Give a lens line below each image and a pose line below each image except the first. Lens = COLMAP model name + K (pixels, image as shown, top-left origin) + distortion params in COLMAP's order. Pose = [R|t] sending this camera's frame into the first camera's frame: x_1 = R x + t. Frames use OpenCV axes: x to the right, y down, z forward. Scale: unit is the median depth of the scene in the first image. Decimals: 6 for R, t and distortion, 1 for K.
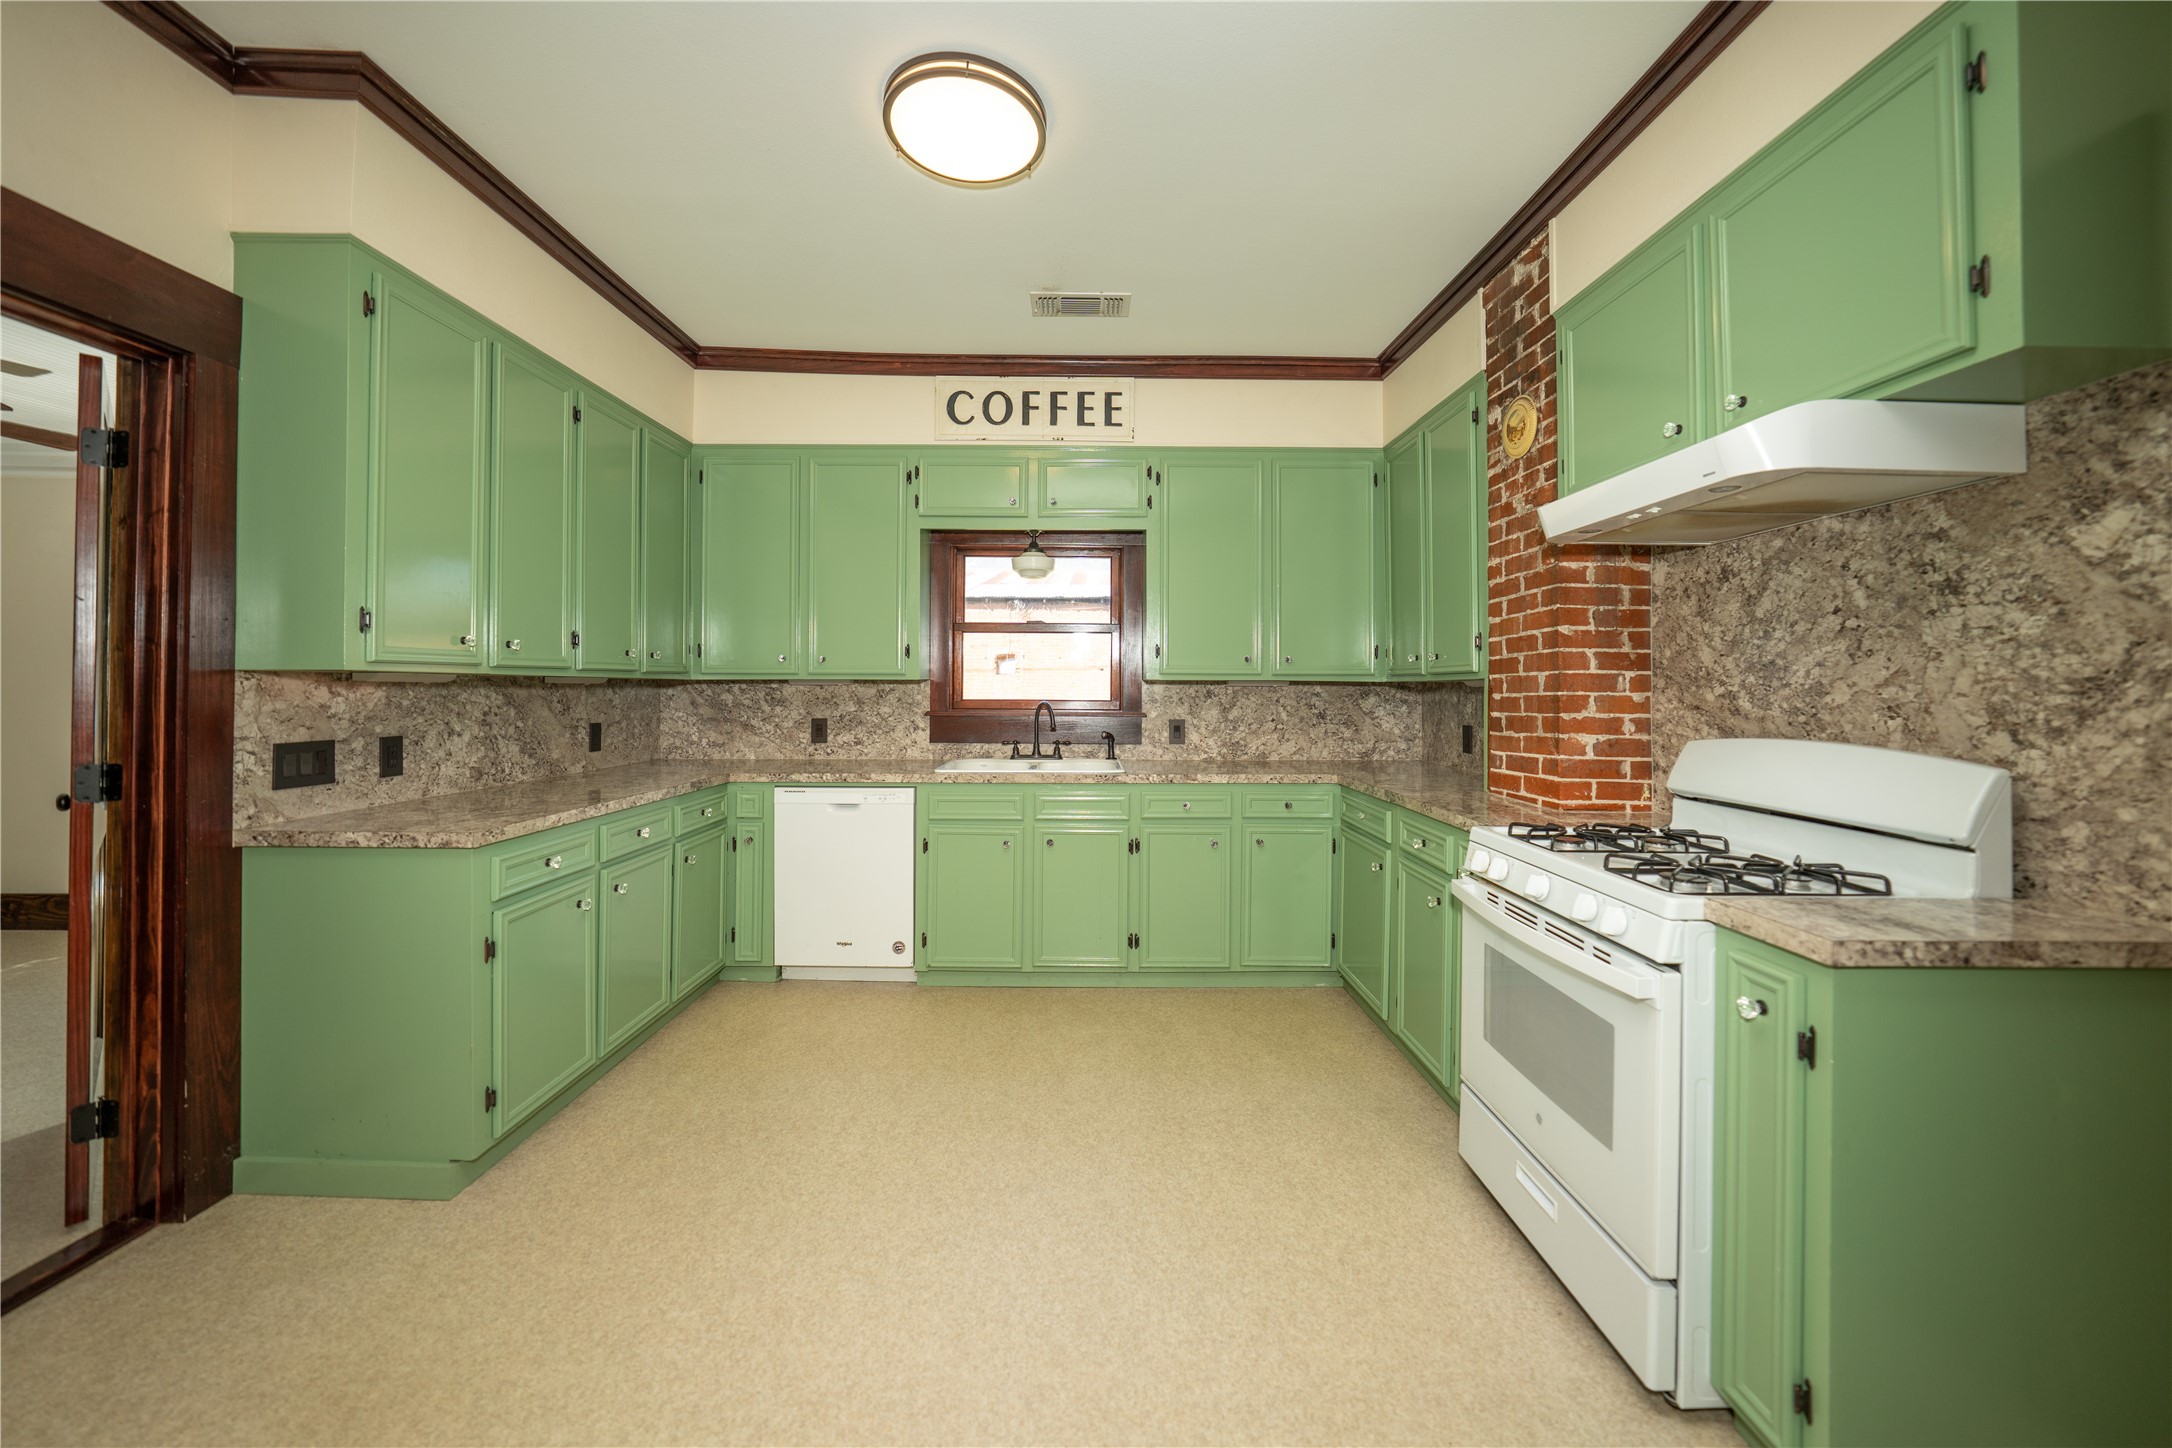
lens RADIAL K [[785.5, 0, 1113.9], [0, 785.5, 674.9], [0, 0, 1]] dist [-0.019666, 0.002280]
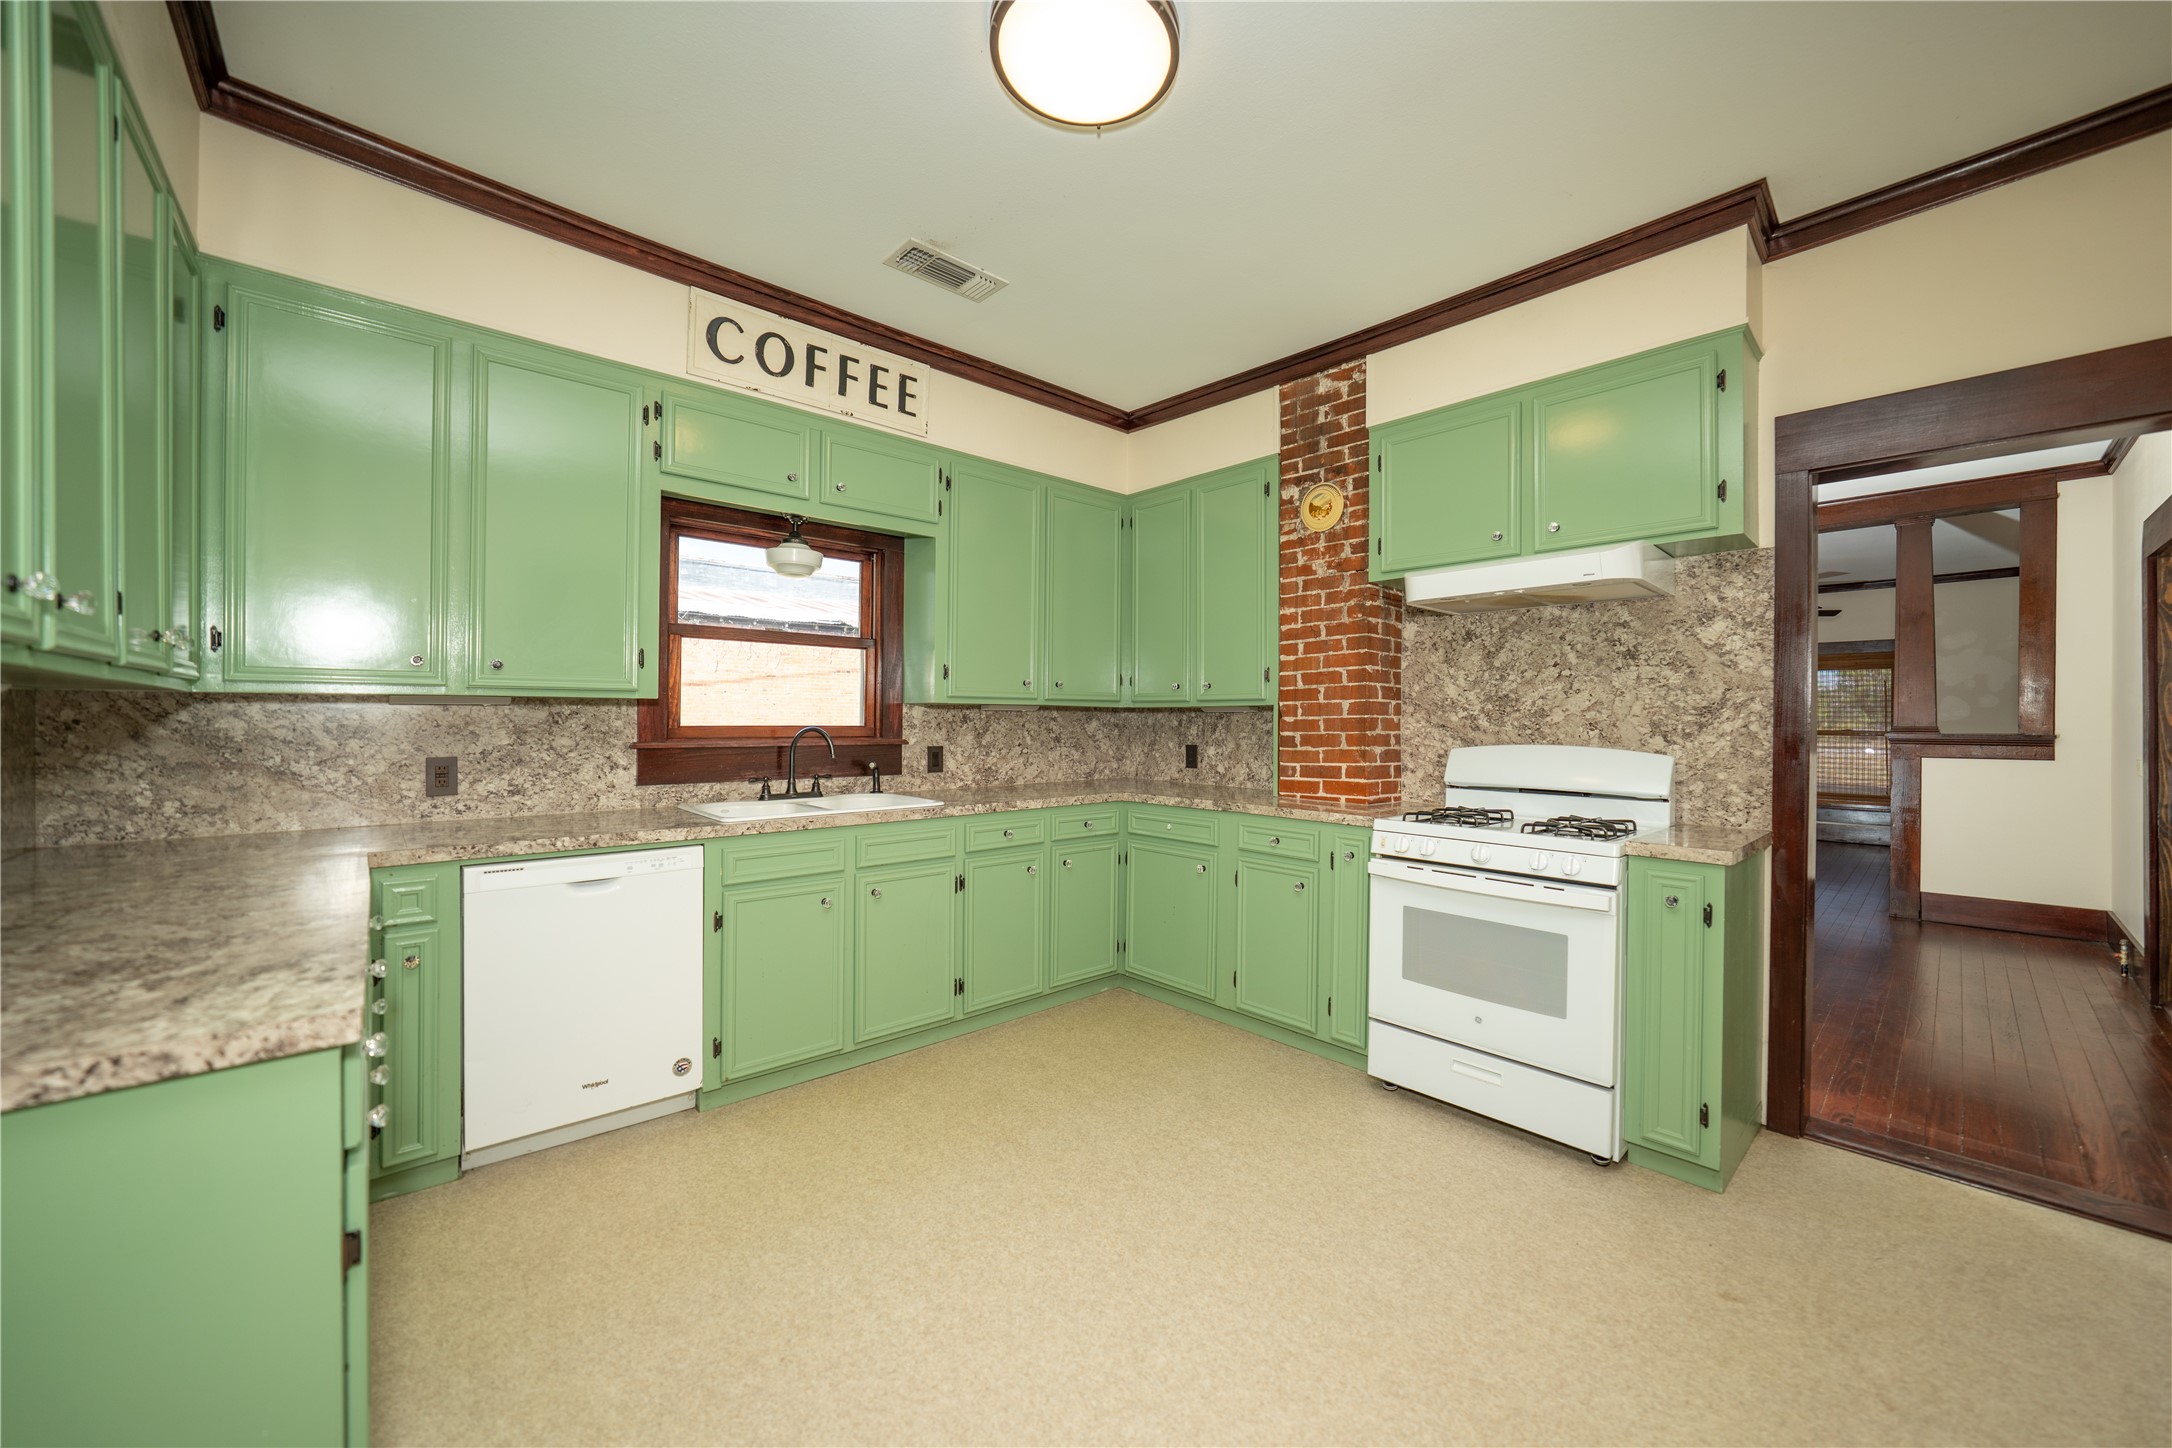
lens RADIAL K [[785.5, 0, 1104.6], [0, 785.5, 718.8], [0, 0, 1]] dist [-0.019666, 0.002280]
pose [[0.753979, -0.001003, 0.656898, -0.509871], [-0.012502, 0.999796, 0.015875, 0.009773], [-0.656780, -0.020182, 0.753812, 0.229516]]
